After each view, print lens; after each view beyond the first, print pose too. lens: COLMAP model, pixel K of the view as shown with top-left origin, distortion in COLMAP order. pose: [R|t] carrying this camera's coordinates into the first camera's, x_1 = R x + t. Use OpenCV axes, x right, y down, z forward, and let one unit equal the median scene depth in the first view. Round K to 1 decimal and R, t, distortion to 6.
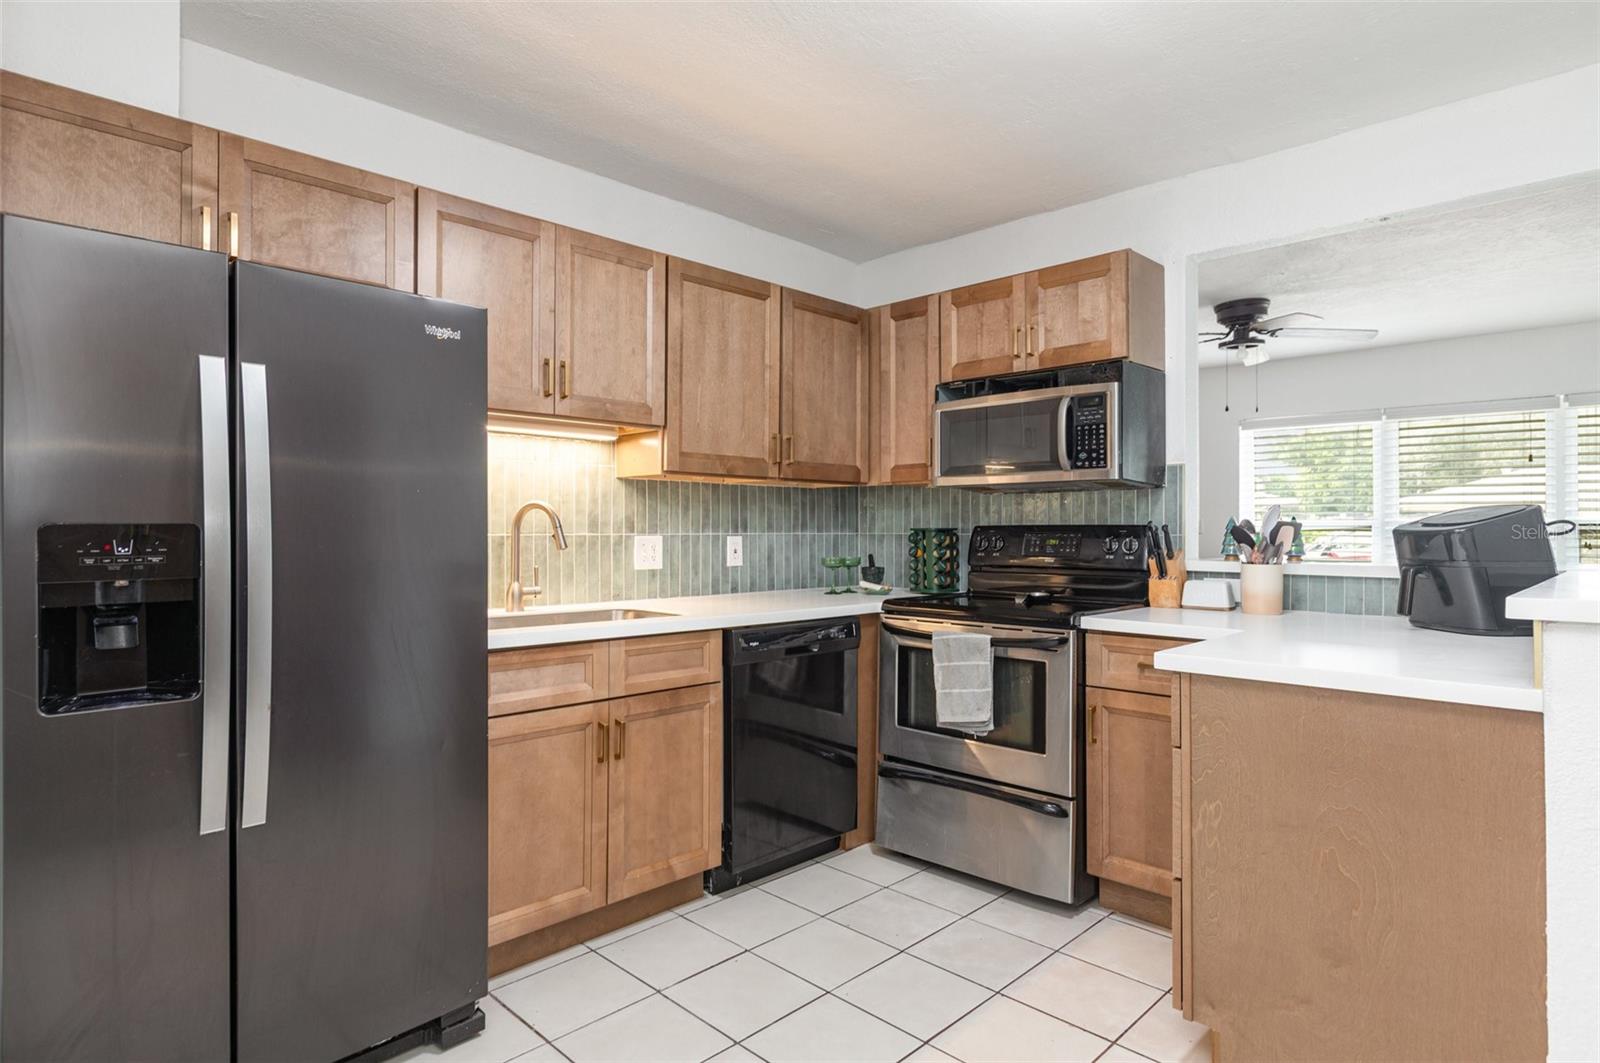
lens RADIAL K [[871.4, 0, 794.8], [0, 871.4, 526.2], [0, 0, 1]] dist [0.012796, 0.000350]
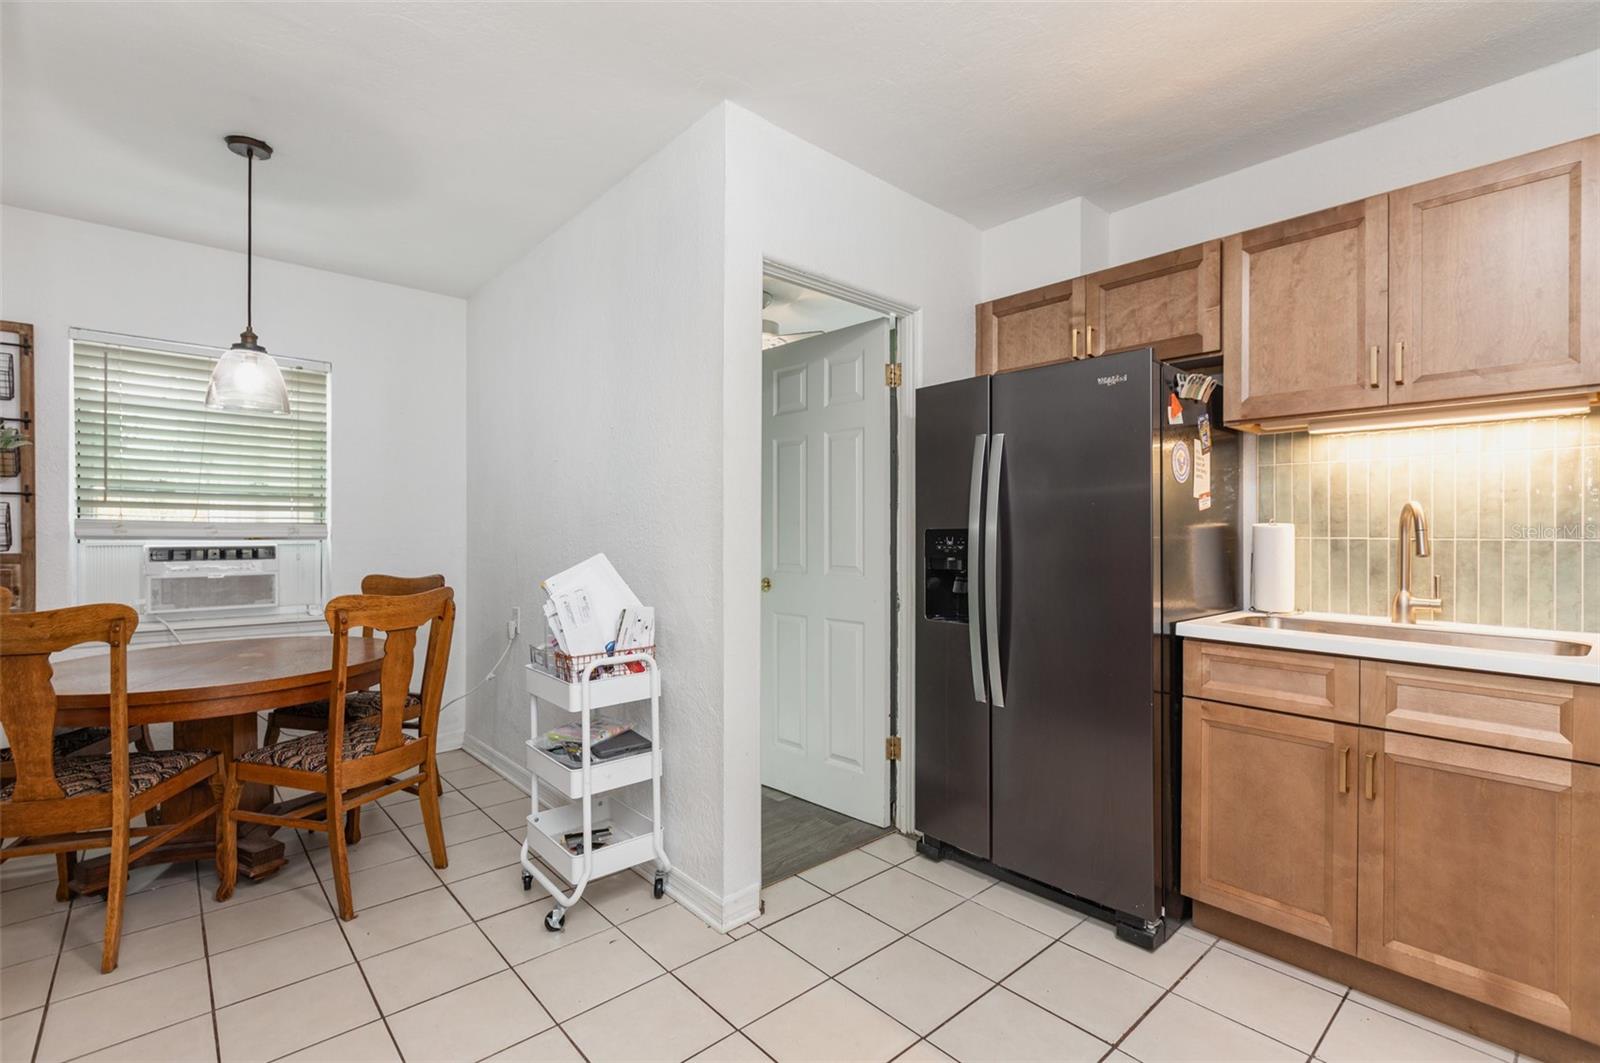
lens RADIAL K [[730.2, 0, 796.7], [0, 730.2, 530.1], [0, 0, 1]] dist [0.003282, -0.000117]
pose [[-0.054561, -0.004033, -0.998502, 0.342945], [-0.000551, 0.999992, -0.004009, 0.002743], [0.998510, 0.000332, -0.054563, 0.291298]]
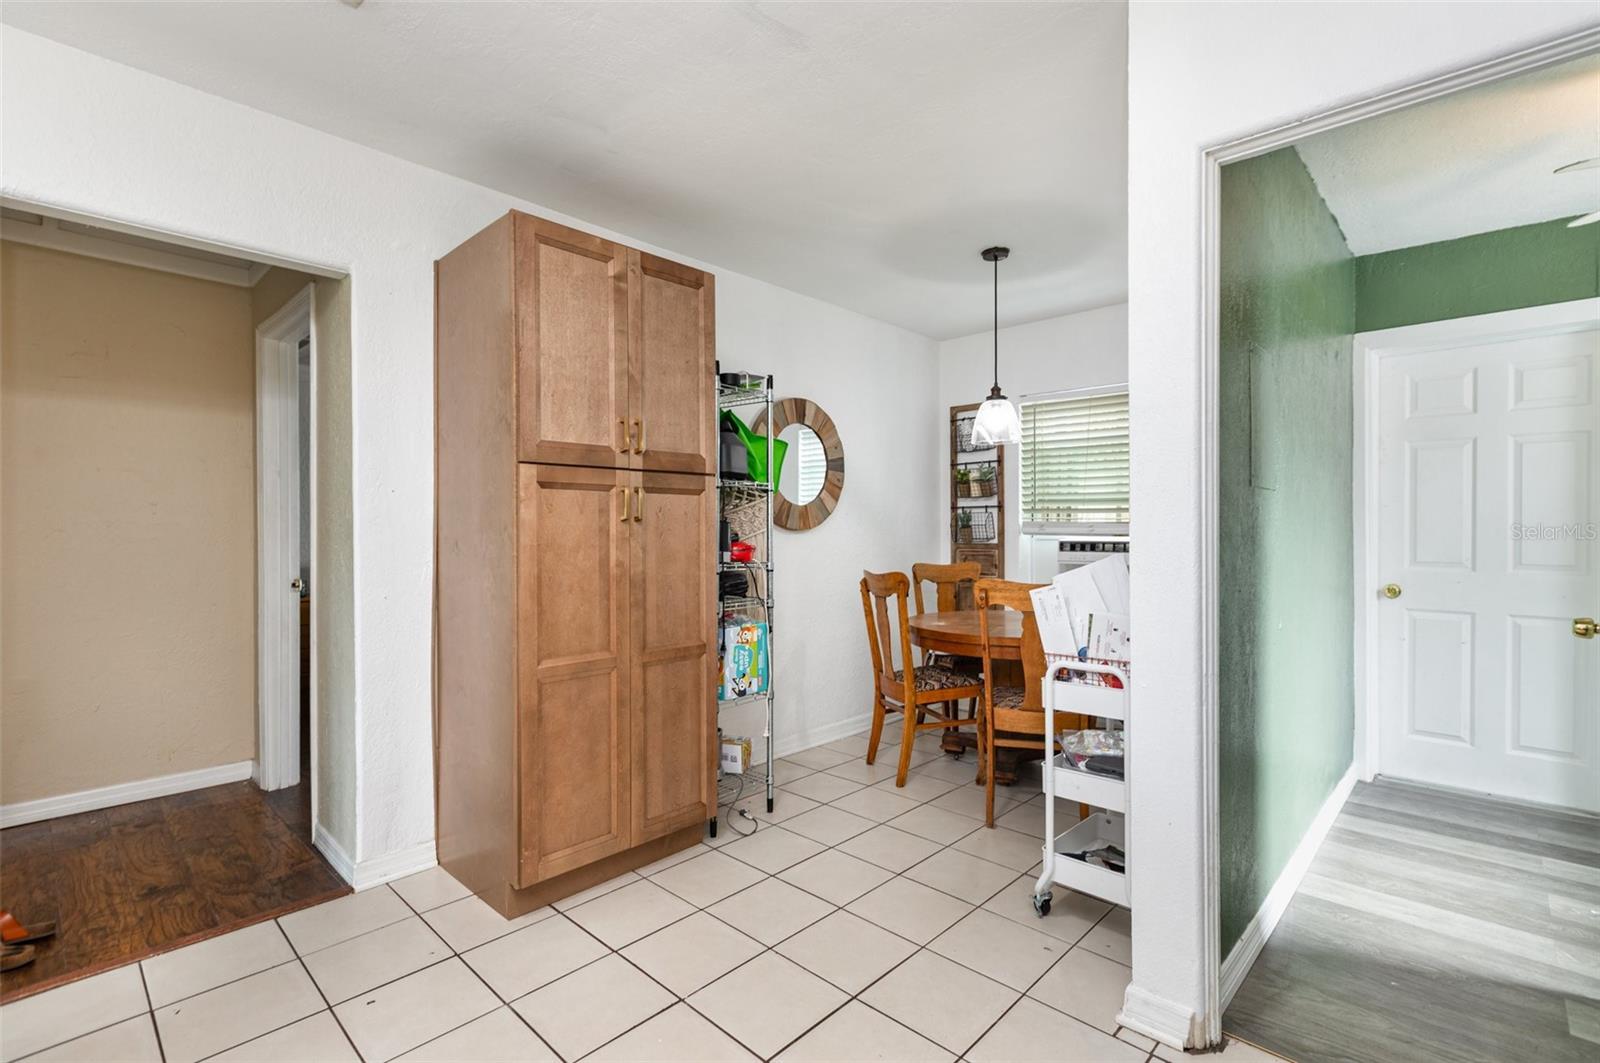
lens RADIAL K [[730.2, 0, 803.7], [0, 730.2, 533.9], [0, 0, 1]] dist [0.003282, -0.000117]
pose [[-0.999727, -0.000402, -0.023363, -0.099491], [-0.000526, 0.999986, 0.005313, 0.001960], [0.023361, 0.005324, -0.999713, 0.749940]]
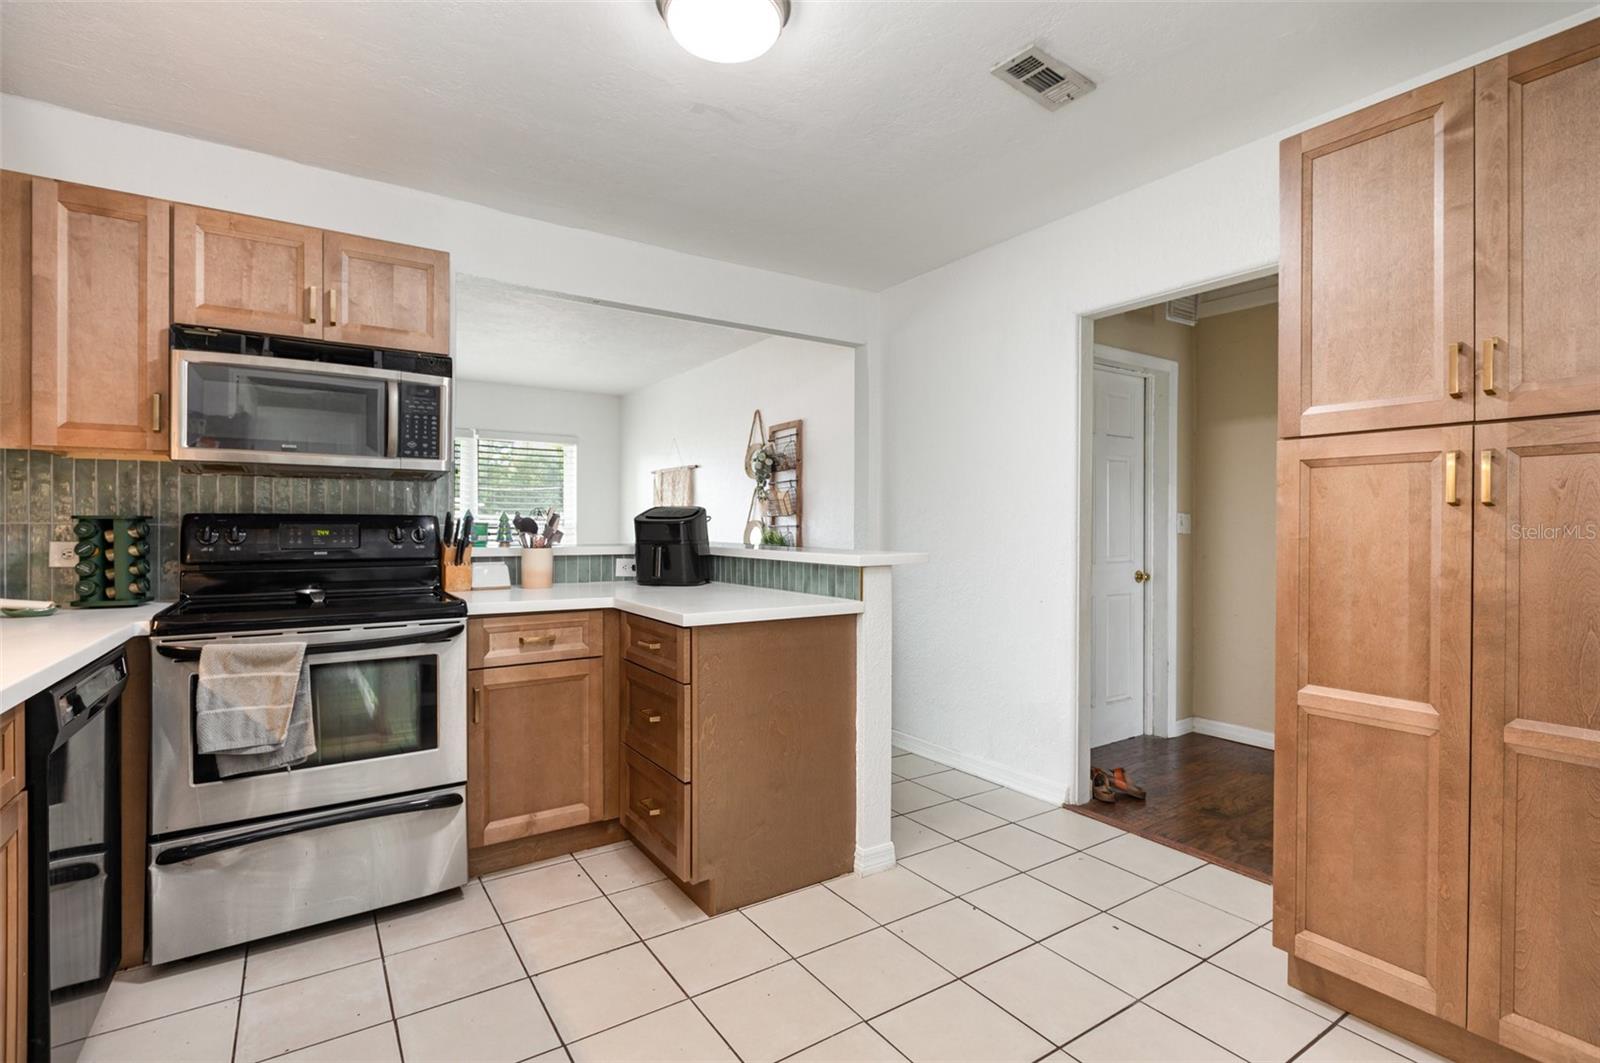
lens RADIAL K [[748.6, 0, 801.1], [0, 748.6, 529.0], [0, 0, 1]] dist [-0.004063, -0.000410]
pose [[0.202104, -0.004784, 0.979352, -0.417838], [-0.006936, 0.999956, 0.006316, 0.006814], [-0.979339, -0.008070, 0.202062, 0.400444]]
